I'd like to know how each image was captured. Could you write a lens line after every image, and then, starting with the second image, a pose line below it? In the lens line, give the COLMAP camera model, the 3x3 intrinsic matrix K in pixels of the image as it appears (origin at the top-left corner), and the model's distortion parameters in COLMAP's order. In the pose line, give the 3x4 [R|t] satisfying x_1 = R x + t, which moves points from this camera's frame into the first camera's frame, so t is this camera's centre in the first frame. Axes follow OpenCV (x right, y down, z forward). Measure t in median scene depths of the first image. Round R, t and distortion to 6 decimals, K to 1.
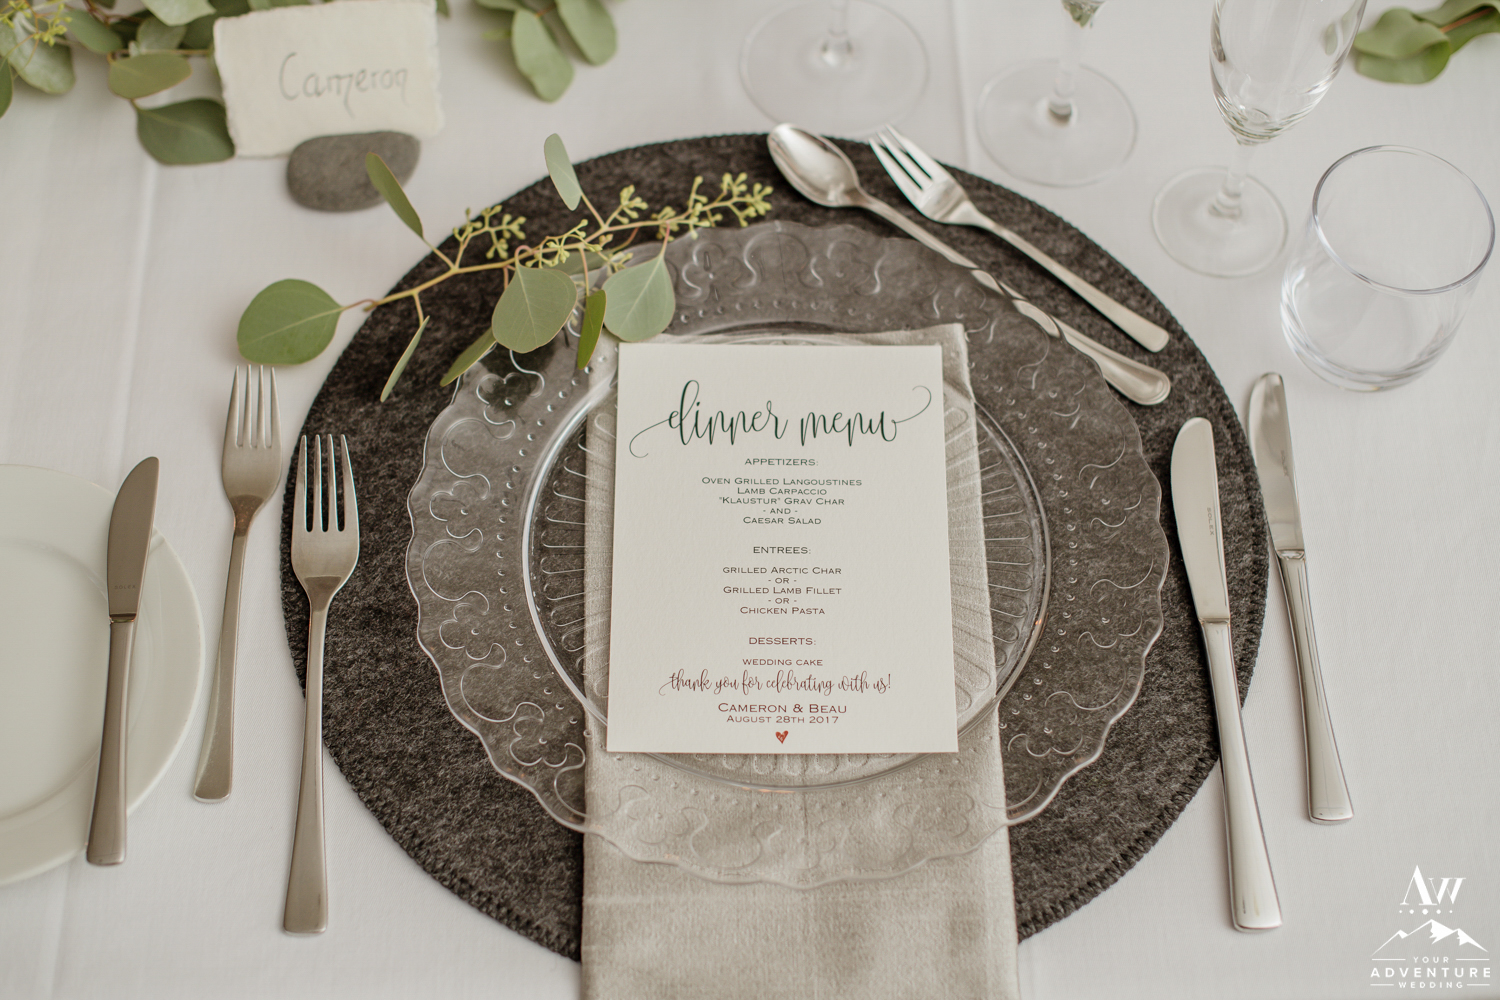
lens RADIAL K [[2573.9, 0, 750.0], [0, 2573.9, 500.0], [0, 0, 1]] dist [-0.160972, -0.054930]
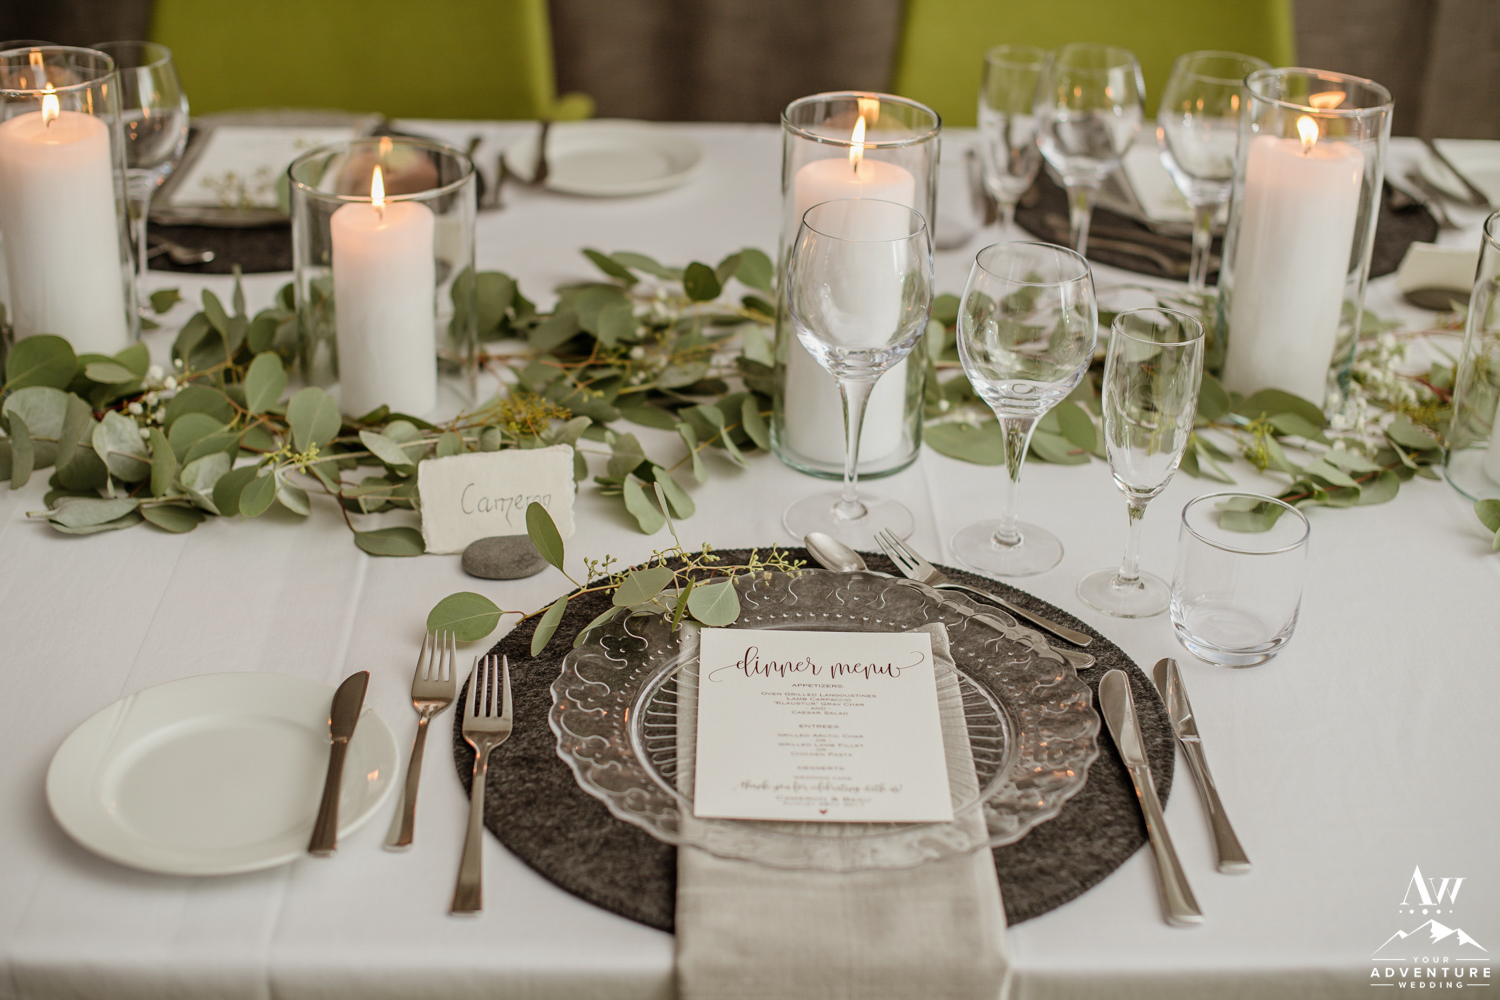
lens RADIAL K [[2573.9, 0, 750.0], [0, 2573.9, 500.0], [0, 0, 1]] dist [-0.160972, -0.054930]
pose [[0.999951, 0.004529, 0.008852, -0.038230], [0.001316, 0.822104, -0.569336, 0.711268], [-0.009856, 0.569320, 0.822057, -0.203378]]
